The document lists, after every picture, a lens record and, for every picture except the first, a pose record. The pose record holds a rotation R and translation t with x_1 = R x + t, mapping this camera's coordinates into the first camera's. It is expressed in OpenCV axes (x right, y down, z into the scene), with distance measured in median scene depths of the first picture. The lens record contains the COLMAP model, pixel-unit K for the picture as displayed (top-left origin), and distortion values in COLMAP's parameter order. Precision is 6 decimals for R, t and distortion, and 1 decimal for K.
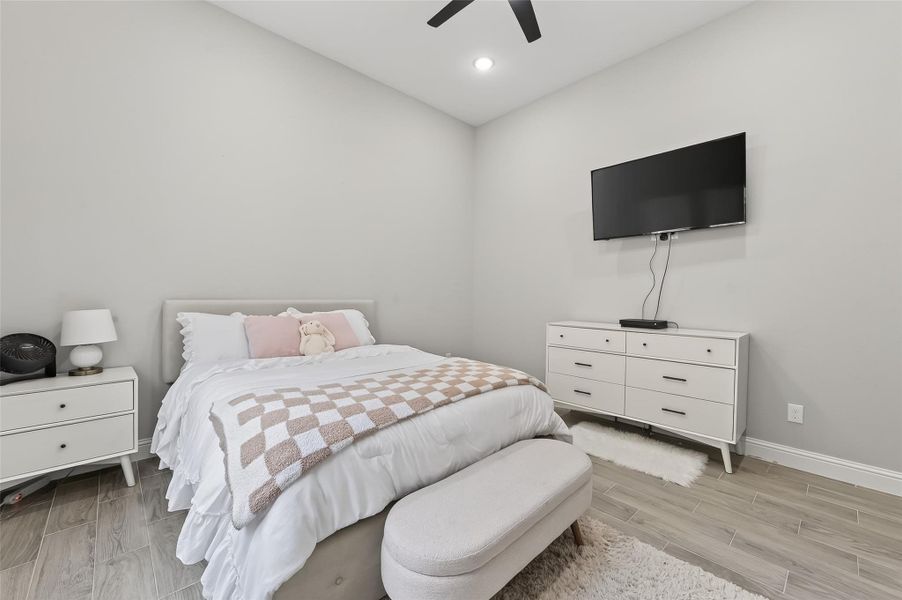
lens RADIAL K [[365.9, 0, 450.2], [0, 365.9, 298.8], [0, 0, 1]] dist [0.003704, -0.000749]
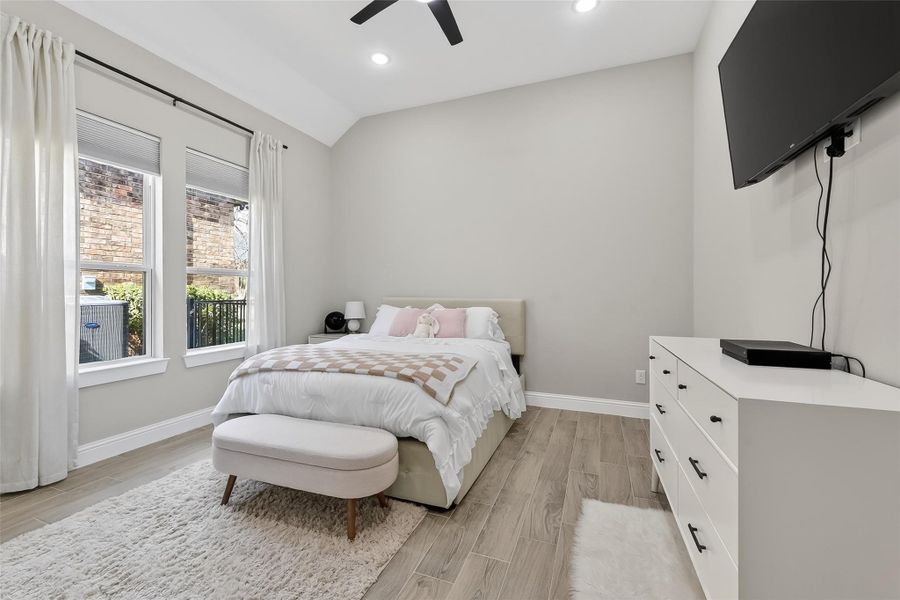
lens RADIAL K [[365.1, 0, 449.1], [0, 365.1, 300.0], [0, 0, 1]] dist [0.003704, -0.000749]
pose [[0.420199, 0.007510, -0.907401, 1.049621], [-0.002214, 0.999971, 0.007251, 0.002210], [0.907429, -0.001038, 0.420203, 0.615474]]
